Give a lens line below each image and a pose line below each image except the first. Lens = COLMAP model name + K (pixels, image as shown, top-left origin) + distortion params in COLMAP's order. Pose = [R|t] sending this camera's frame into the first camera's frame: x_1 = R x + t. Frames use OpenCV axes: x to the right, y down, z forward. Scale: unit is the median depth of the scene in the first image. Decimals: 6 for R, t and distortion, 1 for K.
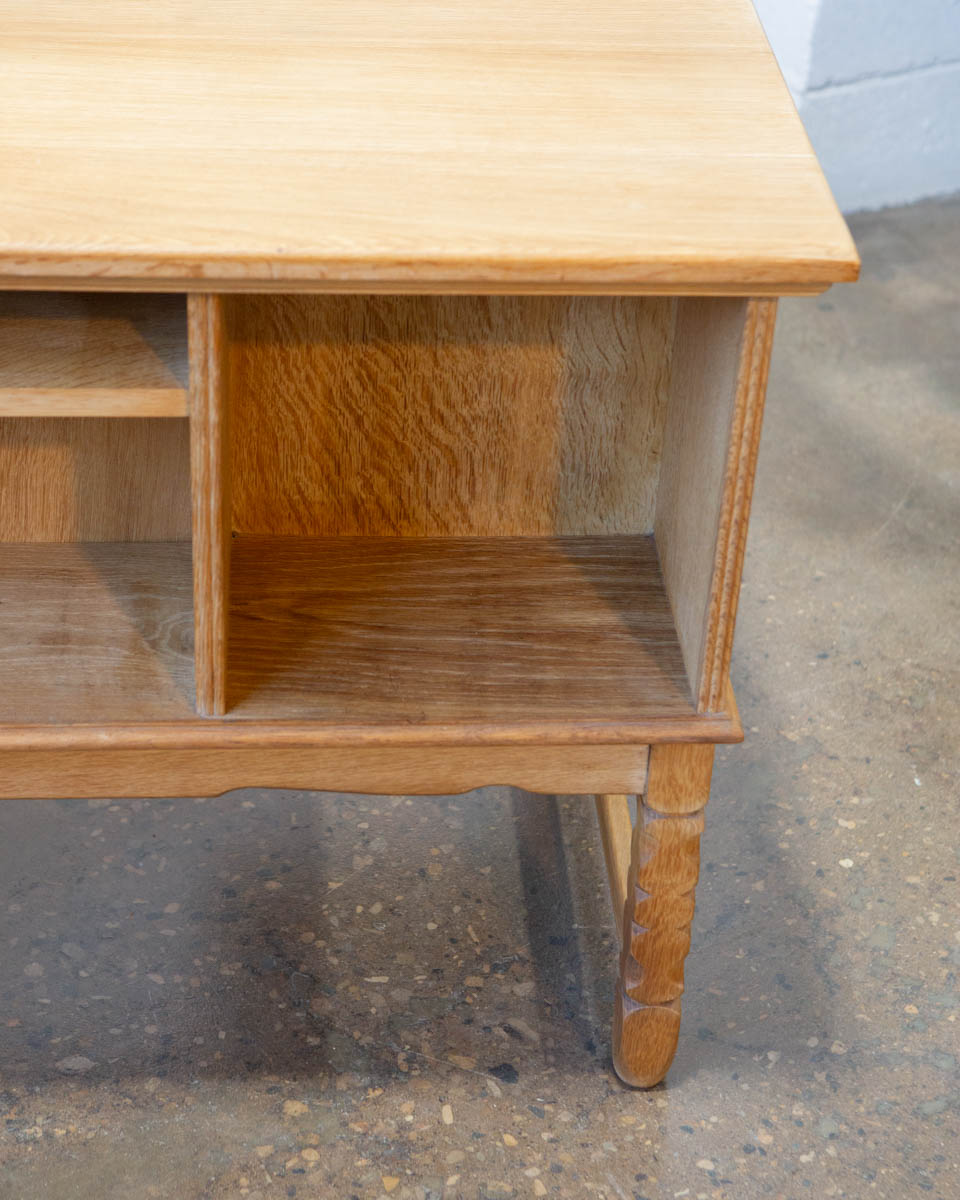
lens RADIAL K [[2454.9, 0, 481.6], [0, 2454.9, 593.7], [0, 0, 1]] dist [0.115022, 0.000000]
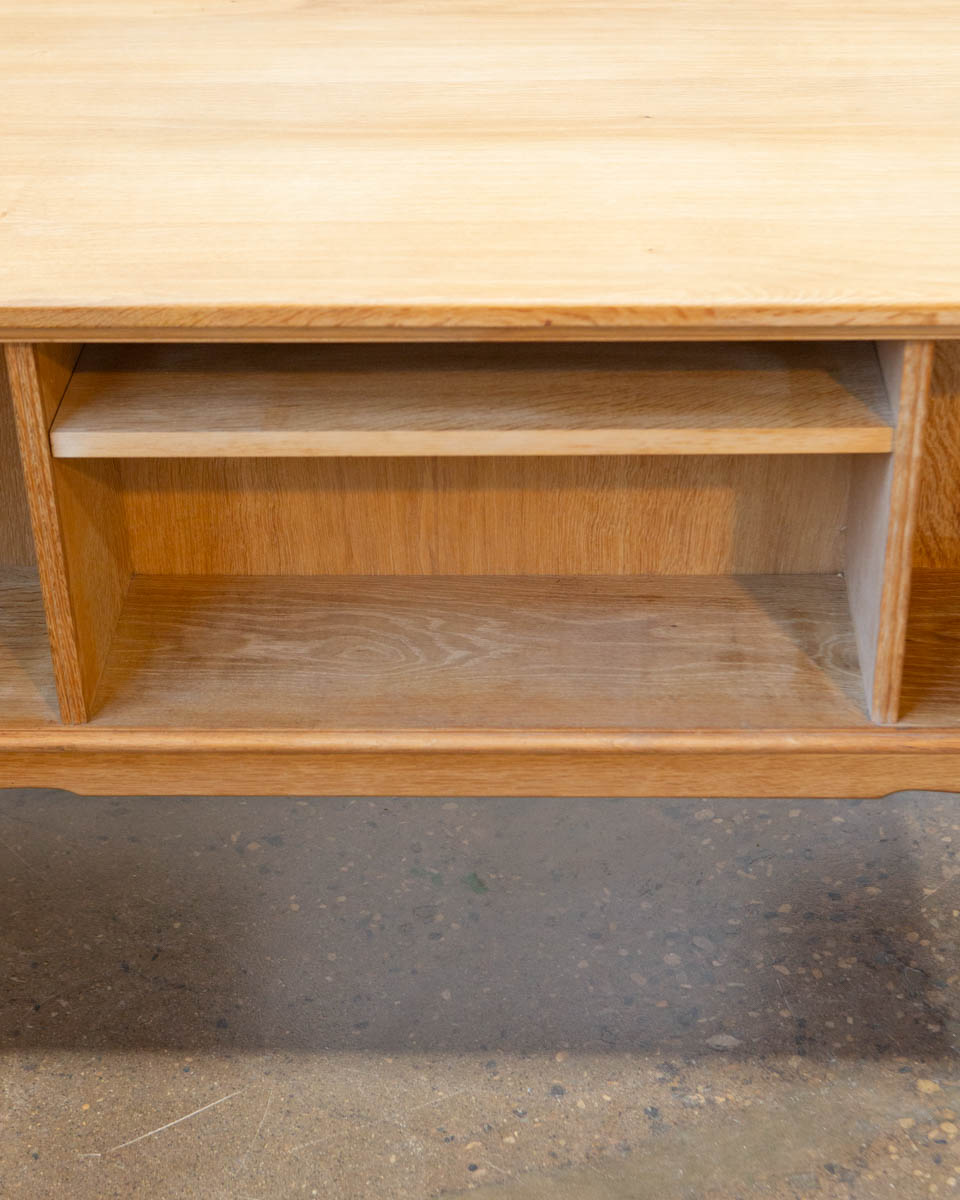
lens RADIAL K [[2280.0, 0, 476.5], [0, 2280.0, 603.7], [0, 0, 1]] dist [0.054445, 0.000000]
pose [[0.992139, -0.002434, -0.125116, -0.148957], [-0.001738, 0.999446, -0.033223, 0.027251], [0.125127, 0.033179, 0.991586, -0.049337]]
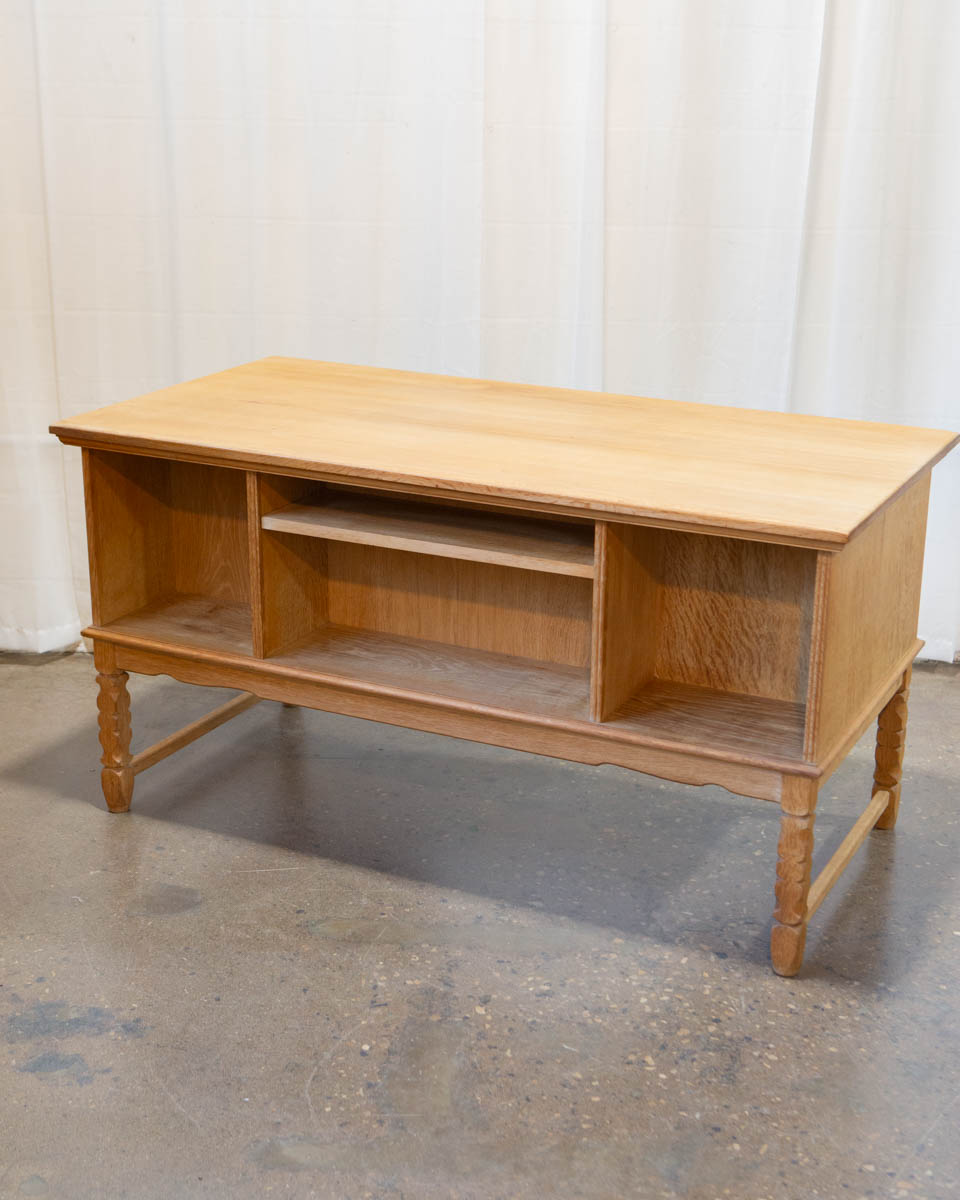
lens RADIAL K [[1834.0, 0, 474.6], [0, 1834.0, 601.1], [0, 0, 1]] dist [-0.011708, 0.000000]
pose [[0.858636, 0.120718, -0.498168, 0.573107], [-0.260342, 0.939892, -0.220964, 0.318059], [0.441550, 0.319421, 0.838453, -0.469589]]
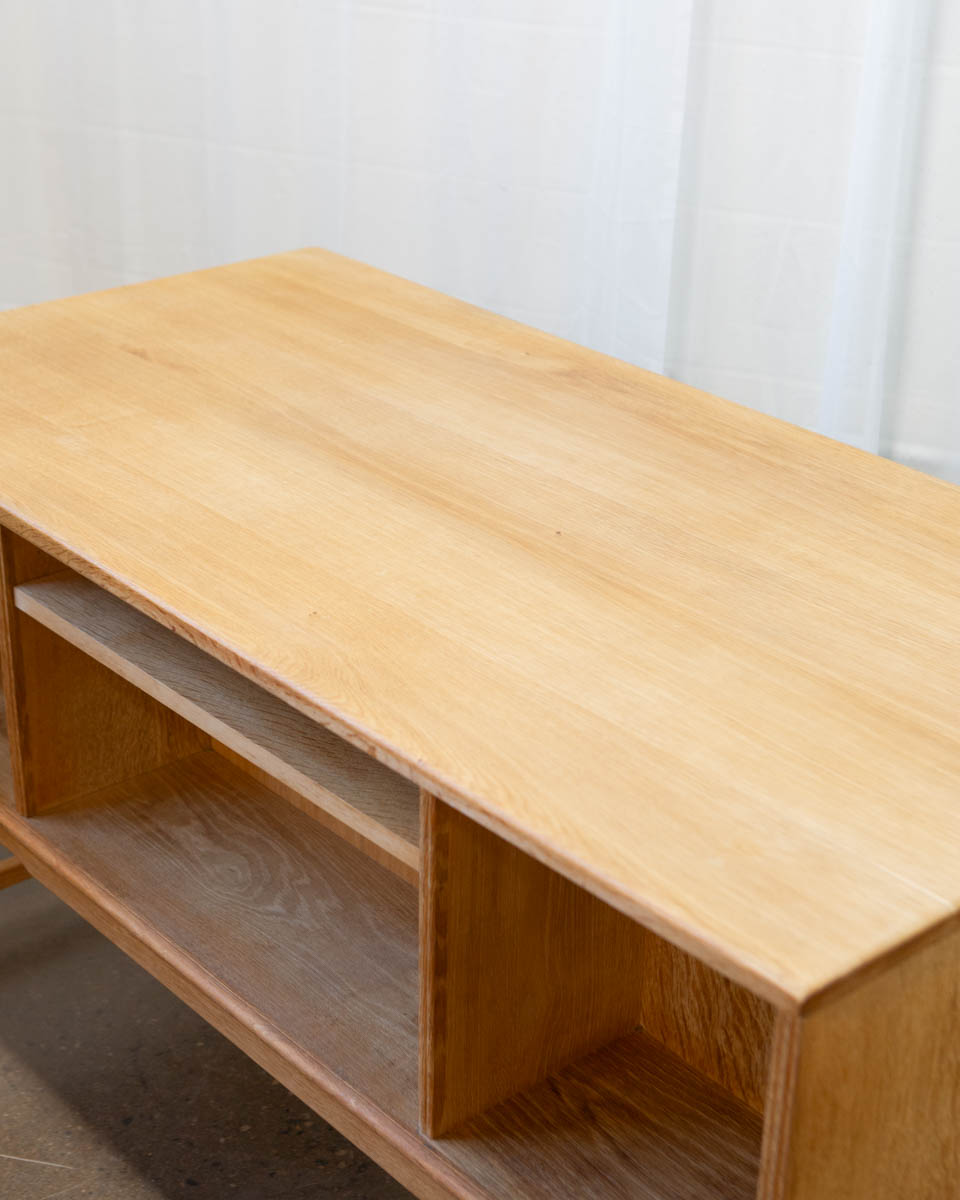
lens RADIAL K [[2090.4, 0, 477.3], [0, 2090.4, 601.2], [0, 0, 1]] dist [0.047038, 0.000000]
pose [[0.597716, 0.310712, -0.739049, 0.502269], [-0.441477, 0.897048, 0.020088, -0.186268], [0.669204, 0.314266, 0.673352, 0.251707]]
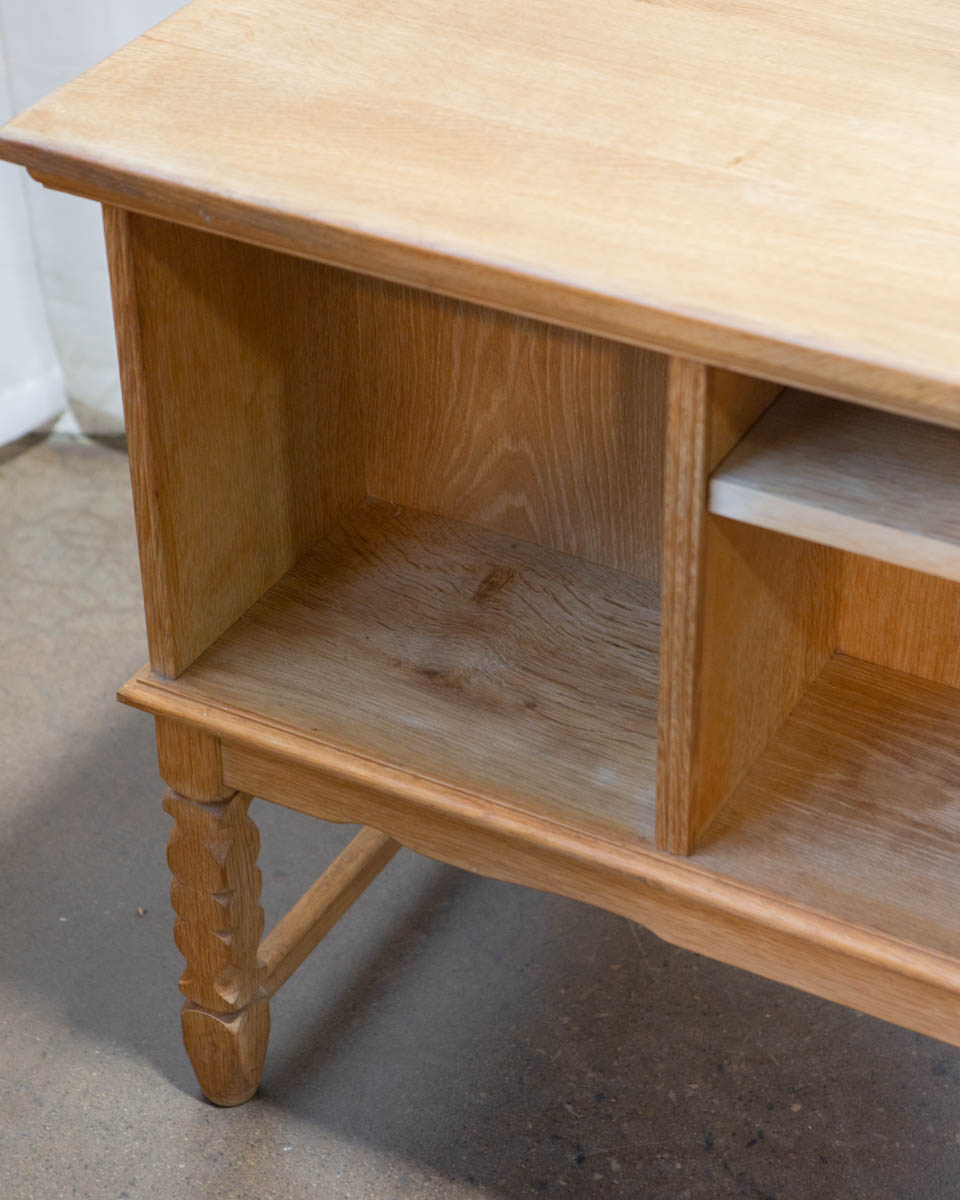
lens RADIAL K [[2752.4, 0, 468.6], [0, 2752.4, 598.5], [0, 0, 1]] dist [0.209647, 0.000000]
pose [[0.840880, 0.268573, -0.469883, -0.112845], [-0.261834, 0.961698, 0.081117, -0.080609], [0.473671, 0.054821, 0.878994, 0.106170]]
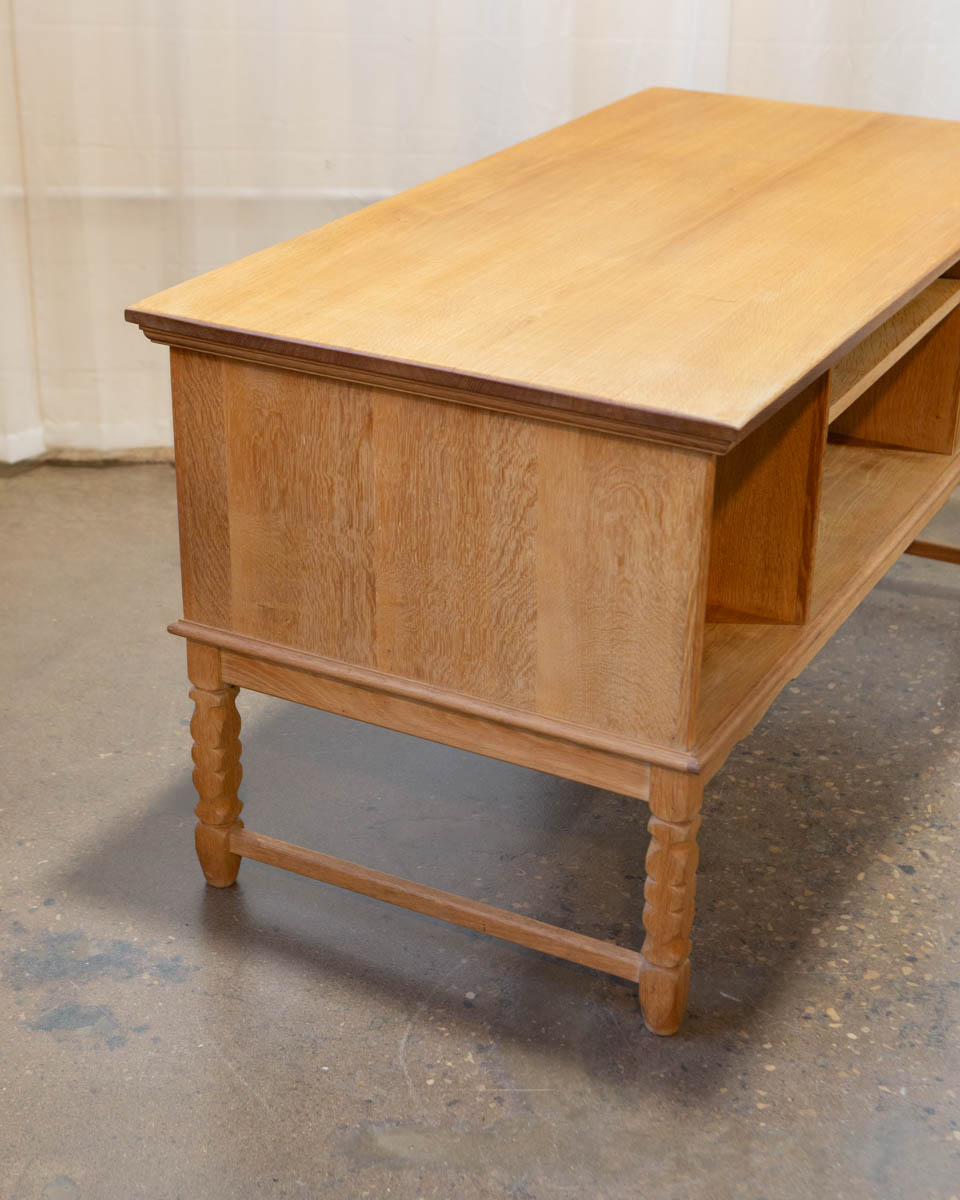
lens RADIAL K [[2058.0, 0, 469.8], [0, 2058.0, 641.8], [0, 0, 1]] dist [0.019767, 0.000000]
pose [[0.859873, 0.189940, -0.473858, 0.386521], [-0.262728, 0.960498, -0.091750, 0.259161], [0.437713, 0.203389, 0.875809, -0.346567]]
